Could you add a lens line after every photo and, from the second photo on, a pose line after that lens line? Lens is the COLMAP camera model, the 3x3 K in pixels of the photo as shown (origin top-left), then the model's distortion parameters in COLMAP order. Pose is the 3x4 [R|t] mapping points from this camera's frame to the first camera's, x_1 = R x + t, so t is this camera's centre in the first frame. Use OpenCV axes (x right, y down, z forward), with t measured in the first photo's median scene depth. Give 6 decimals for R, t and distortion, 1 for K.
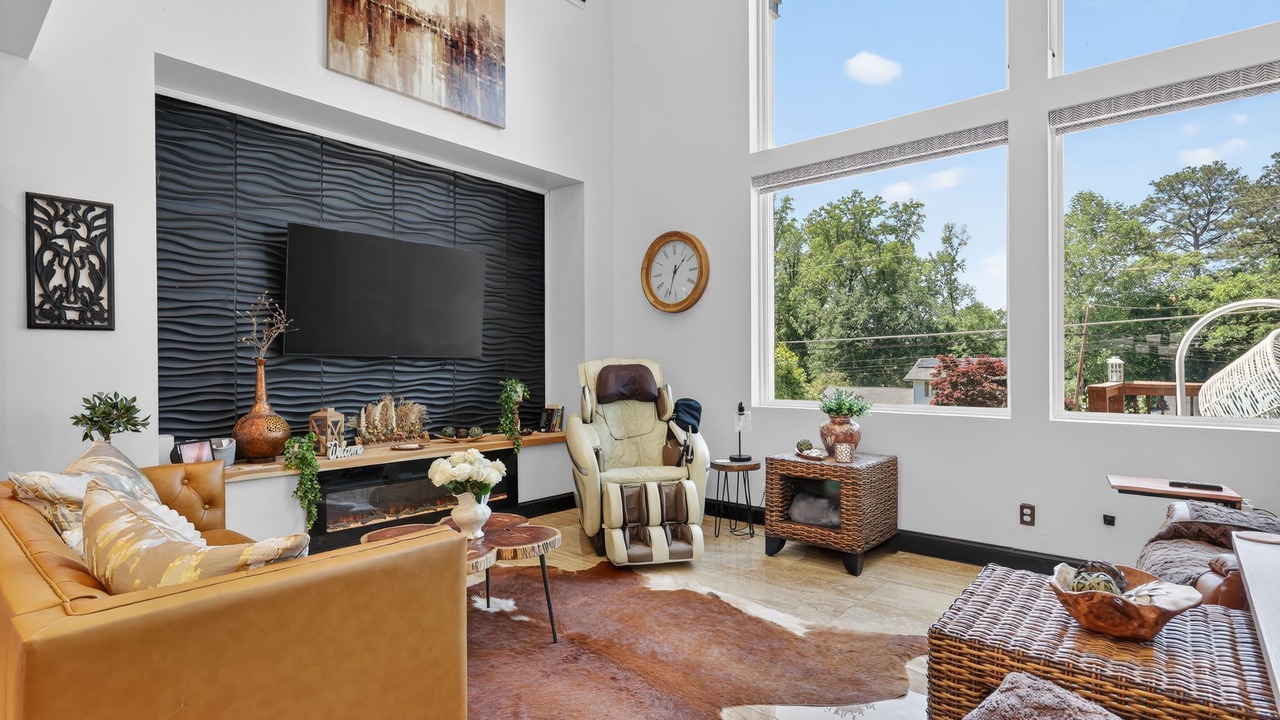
lens RADIAL K [[621.3, 0, 621.2], [0, 621.3, 361.8], [0, 0, 1]] dist [-0.000250, -0.000384]
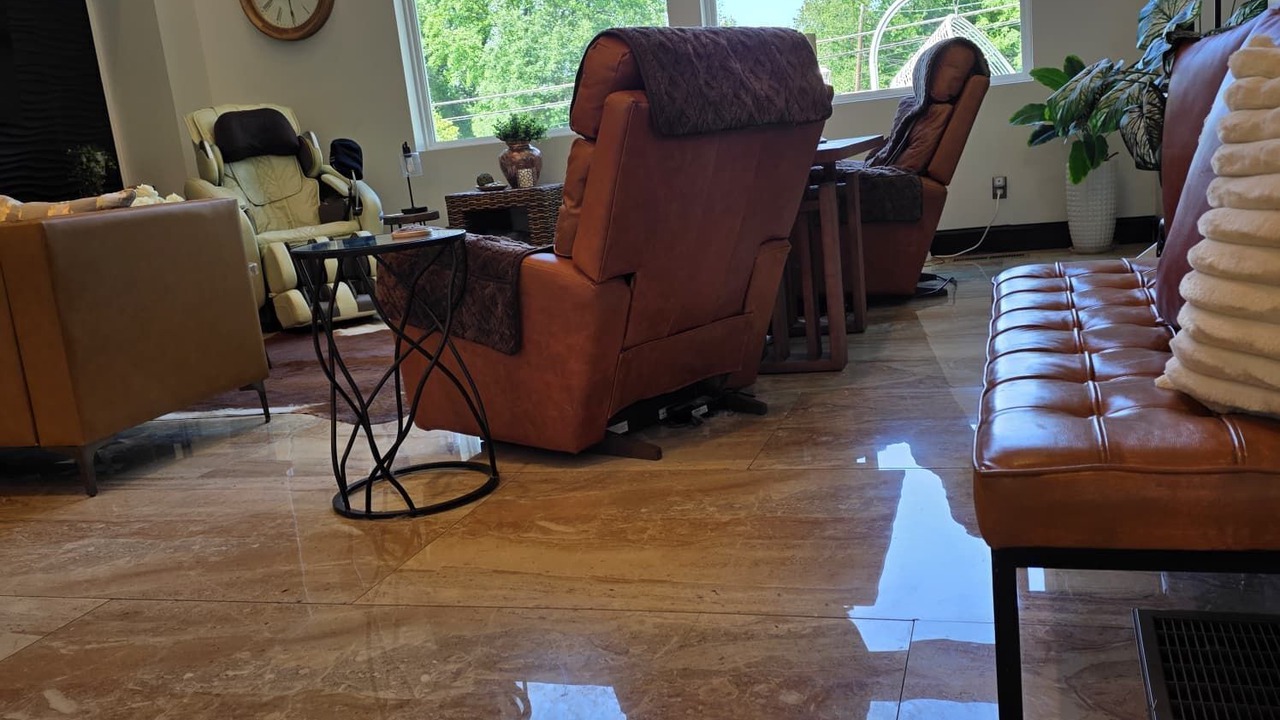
lens RADIAL K [[1097.9, 0, 663.3], [0, 1097.9, 359.9], [0, 0, 1]] dist [0.011113, 0.000080]
pose [[0.891165, -0.182387, 0.415403, -0.178796], [0.102930, 0.973037, 0.206406, 0.086787], [-0.441849, -0.141184, 0.885910, -0.547509]]
